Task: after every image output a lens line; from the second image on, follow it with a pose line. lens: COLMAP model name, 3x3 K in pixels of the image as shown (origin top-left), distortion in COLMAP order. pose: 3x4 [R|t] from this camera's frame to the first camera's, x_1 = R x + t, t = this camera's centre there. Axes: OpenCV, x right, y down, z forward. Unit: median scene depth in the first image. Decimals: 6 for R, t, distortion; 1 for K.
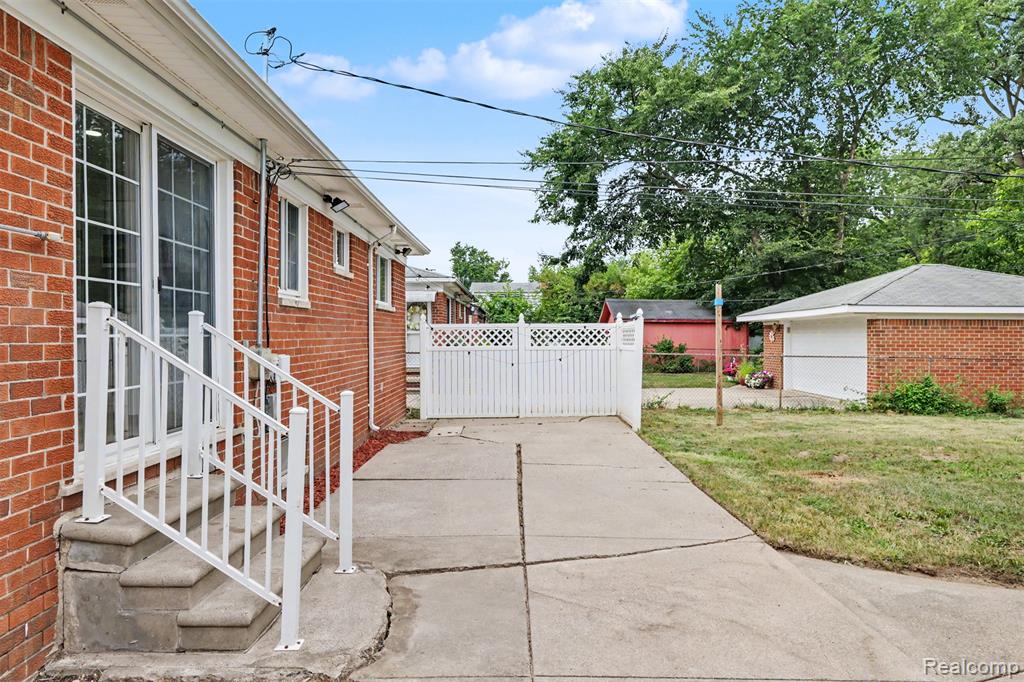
lens RADIAL K [[696.7, 0, 512.3], [0, 696.7, 338.2], [0, 0, 1]] dist [0.010530, -0.000672]
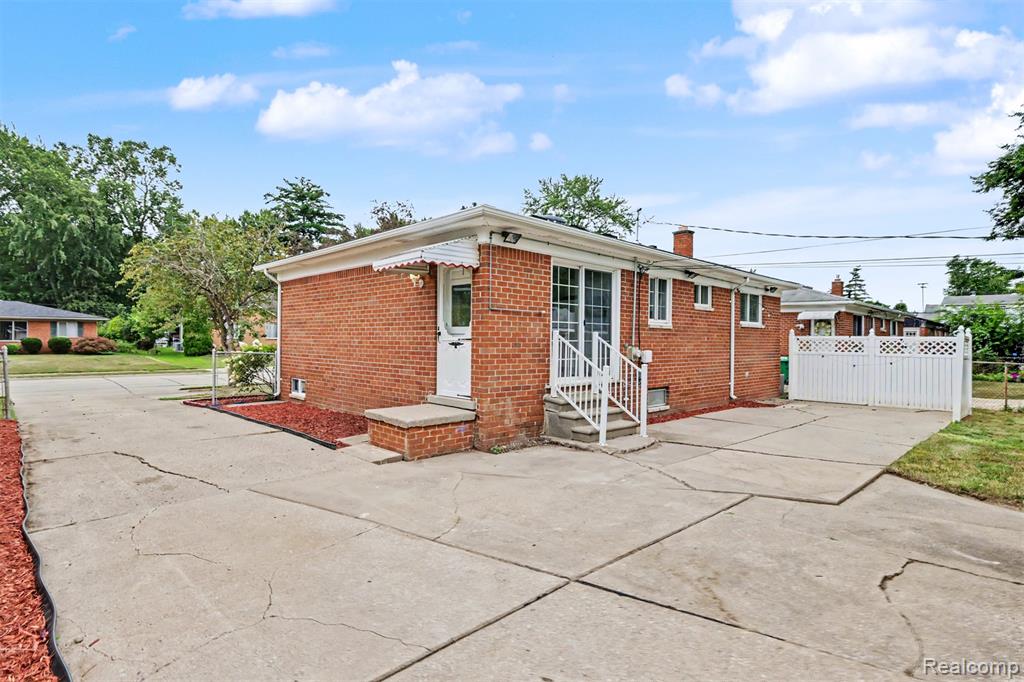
lens RADIAL K [[529.8, 0, 511.4], [0, 529.8, 338.5], [0, 0, 1]] dist [-0.003161, -0.000227]
pose [[0.701245, 0.012904, -0.712803, 0.843276], [-0.020024, 0.999798, -0.001600, -0.004742], [0.712639, 0.015395, 0.701362, -0.725115]]
